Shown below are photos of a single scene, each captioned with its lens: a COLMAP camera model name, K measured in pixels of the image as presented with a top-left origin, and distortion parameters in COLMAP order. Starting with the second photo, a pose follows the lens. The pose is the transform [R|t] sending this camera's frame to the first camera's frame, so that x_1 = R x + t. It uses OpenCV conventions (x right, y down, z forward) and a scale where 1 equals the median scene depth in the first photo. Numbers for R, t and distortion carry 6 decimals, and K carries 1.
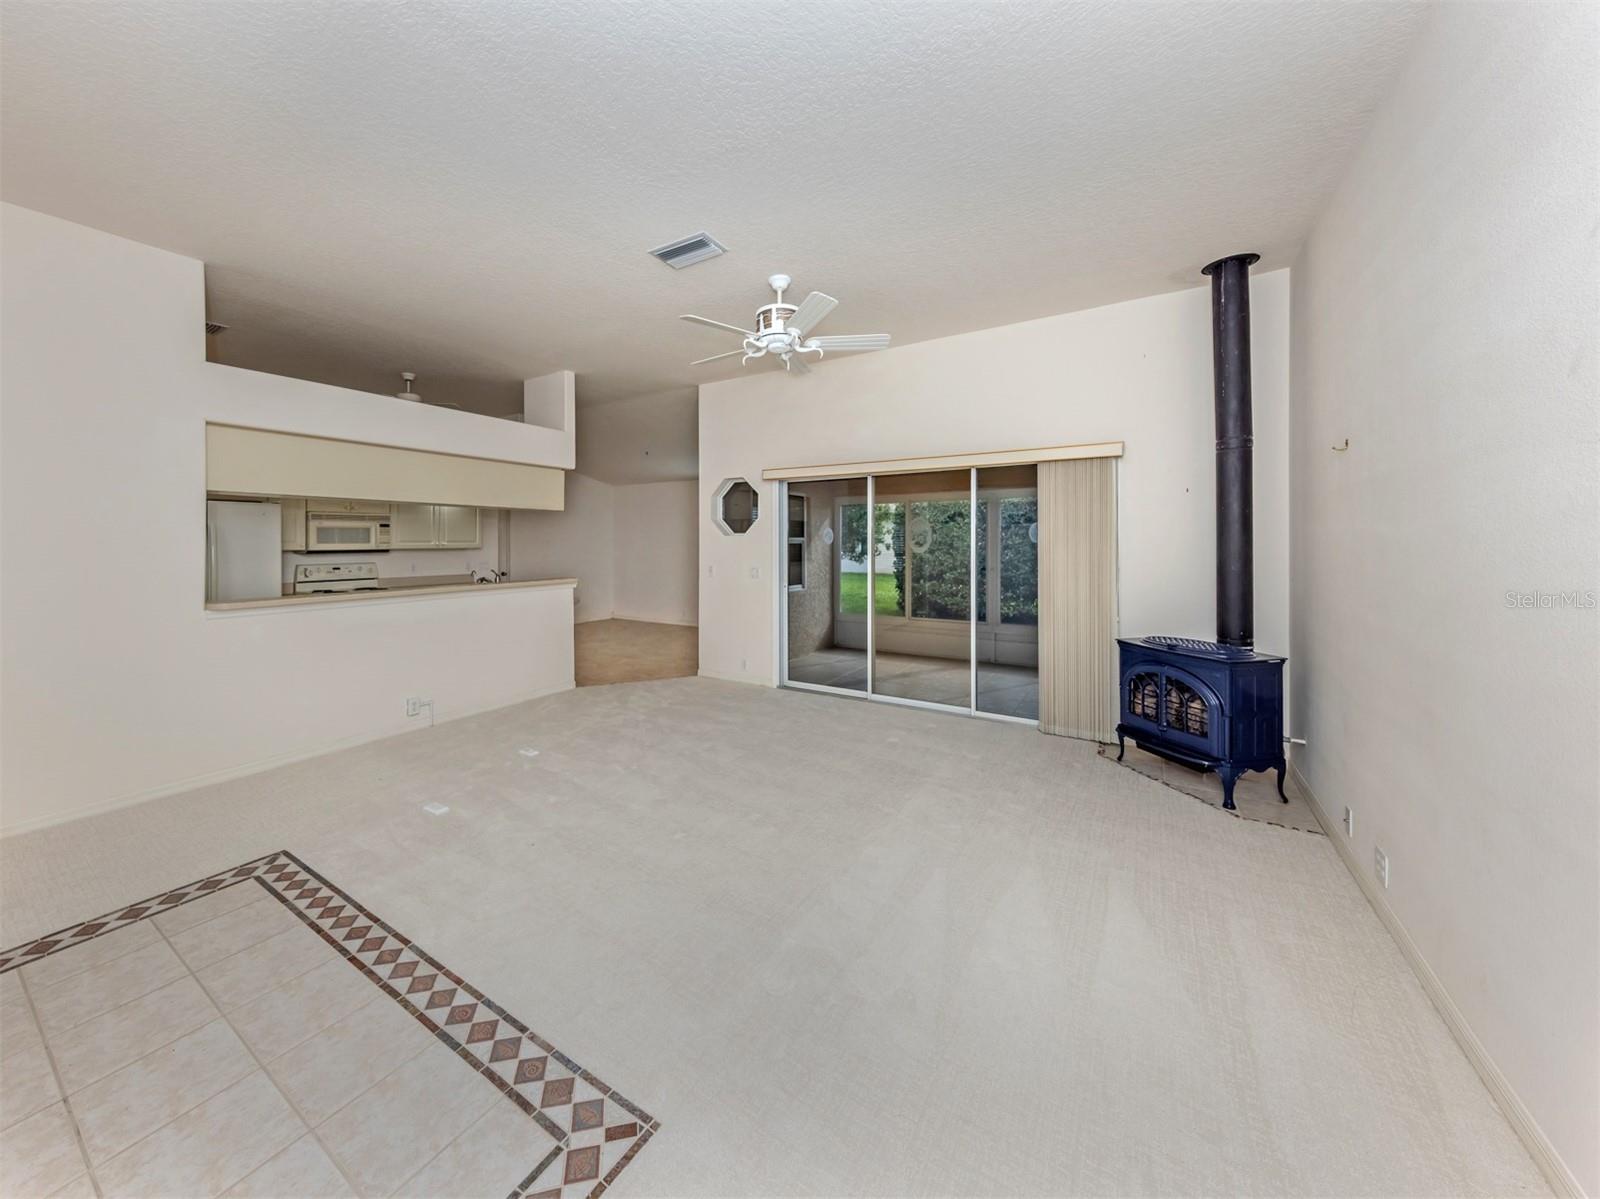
lens RADIAL K [[623.5, 0, 798.4], [0, 623.5, 548.6], [0, 0, 1]] dist [0.009400, -0.002687]
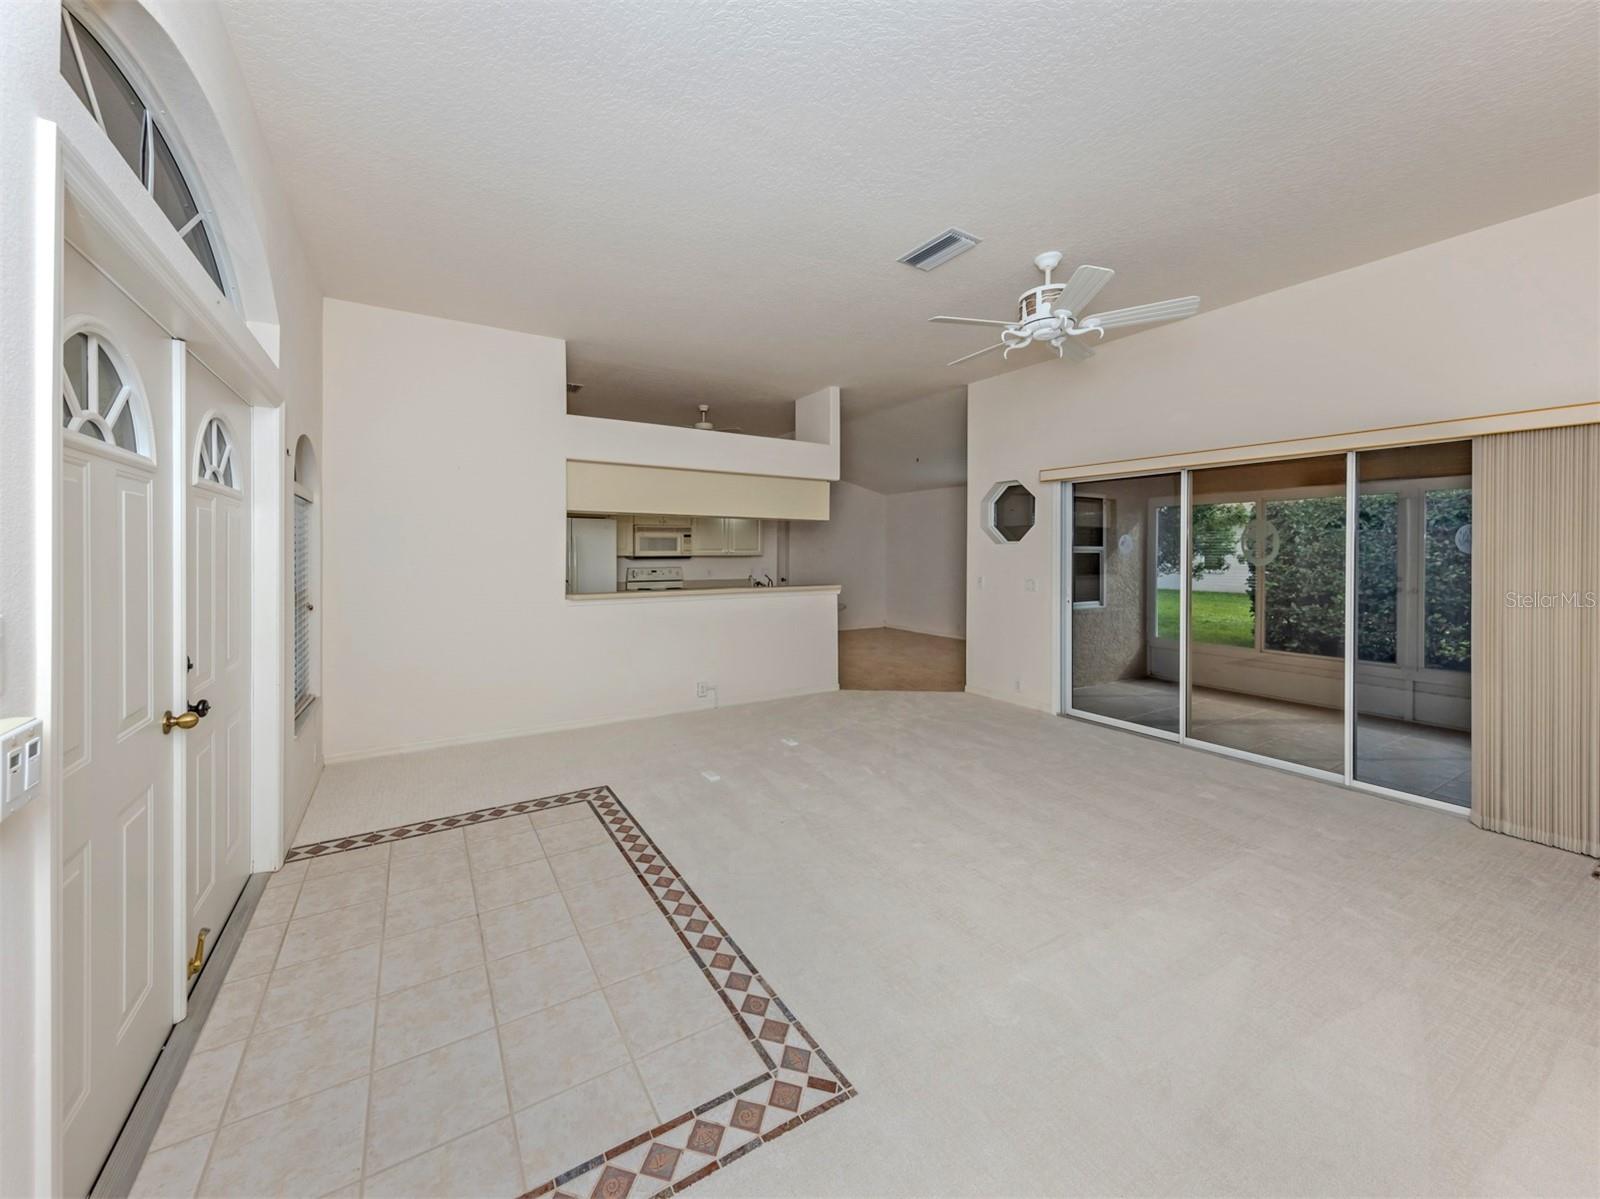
lens RADIAL K [[655.0, 0, 774.0], [0, 655.0, 565.4], [0, 0, 1]] dist [0.004856, -0.000556]
pose [[0.882791, 0.012914, -0.469589, 0.066214], [-0.008375, 0.999896, 0.011754, 0.003087], [0.469692, -0.006443, 0.882807, -0.018690]]
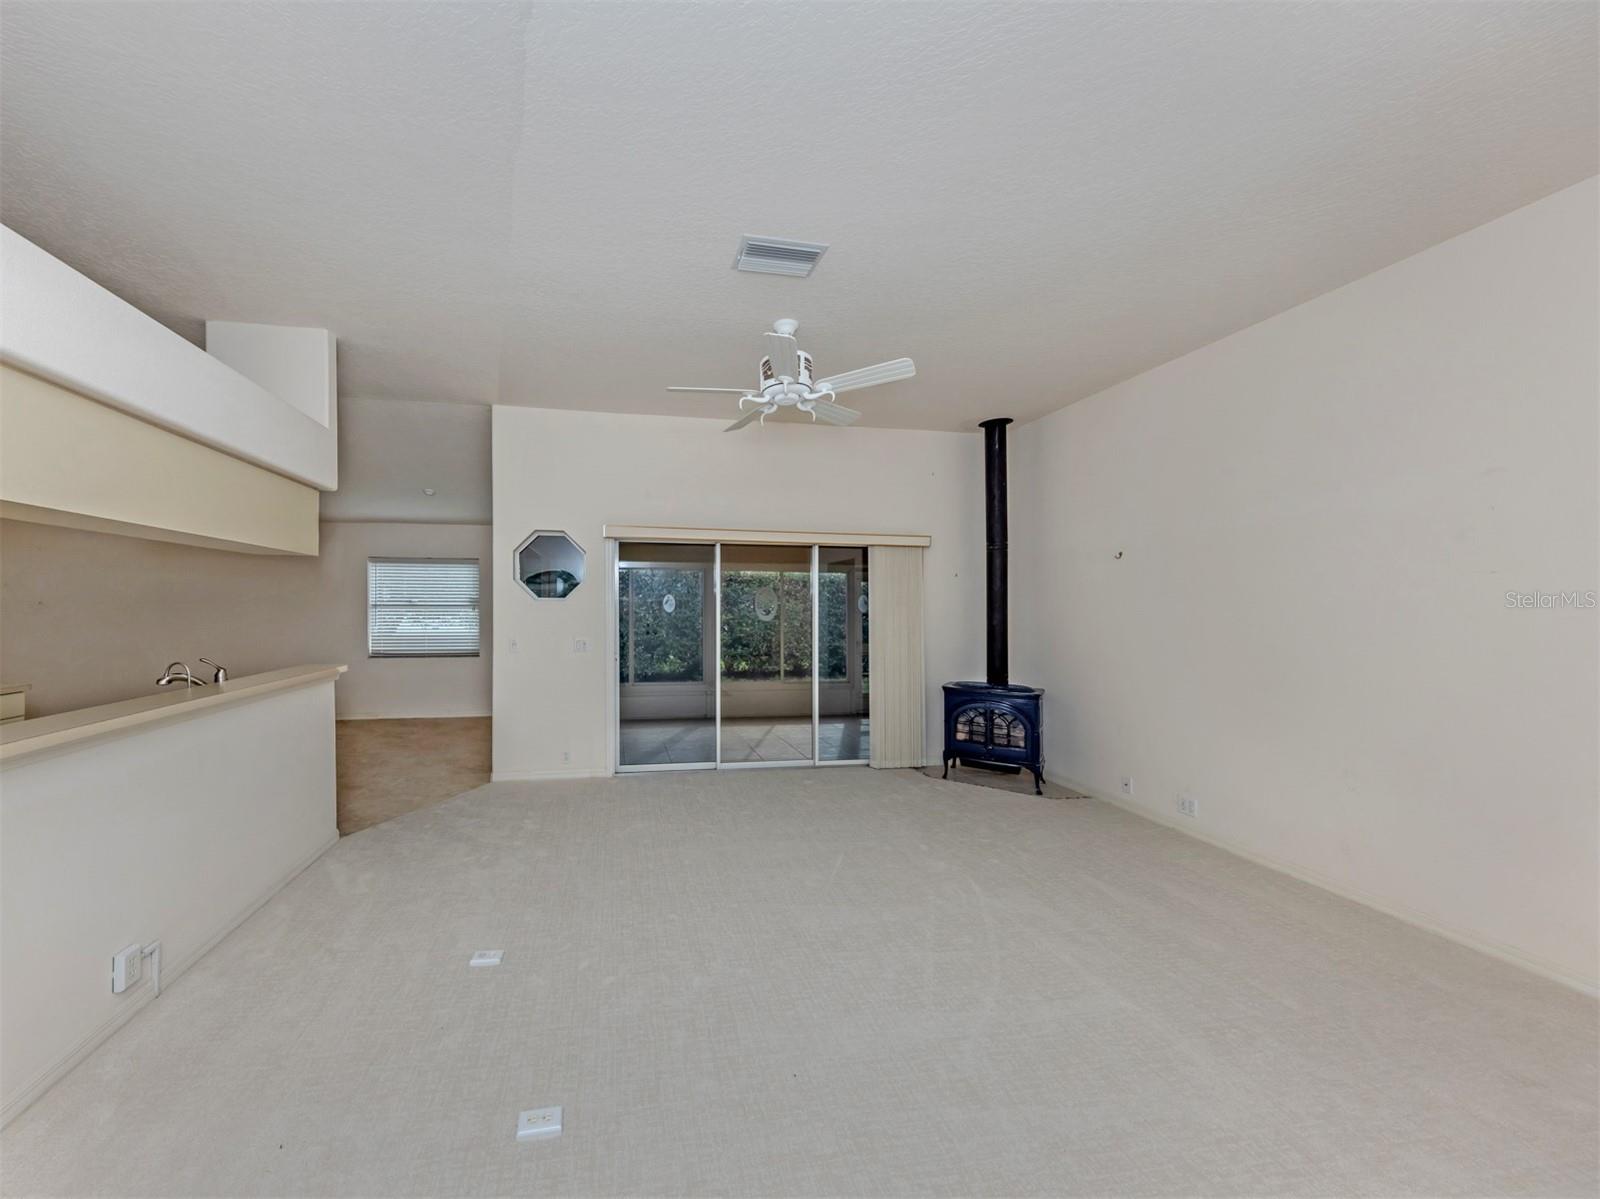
lens RADIAL K [[552.2, 0, 763.9], [0, 552.2, 601.9], [0, 0, 1]] dist [0.000621, -0.000050]
pose [[0.731989, 0.015710, 0.681136, -0.530114], [-0.002024, 0.999780, -0.020884, -0.005128], [-0.681314, 0.013908, 0.731859, 0.380117]]
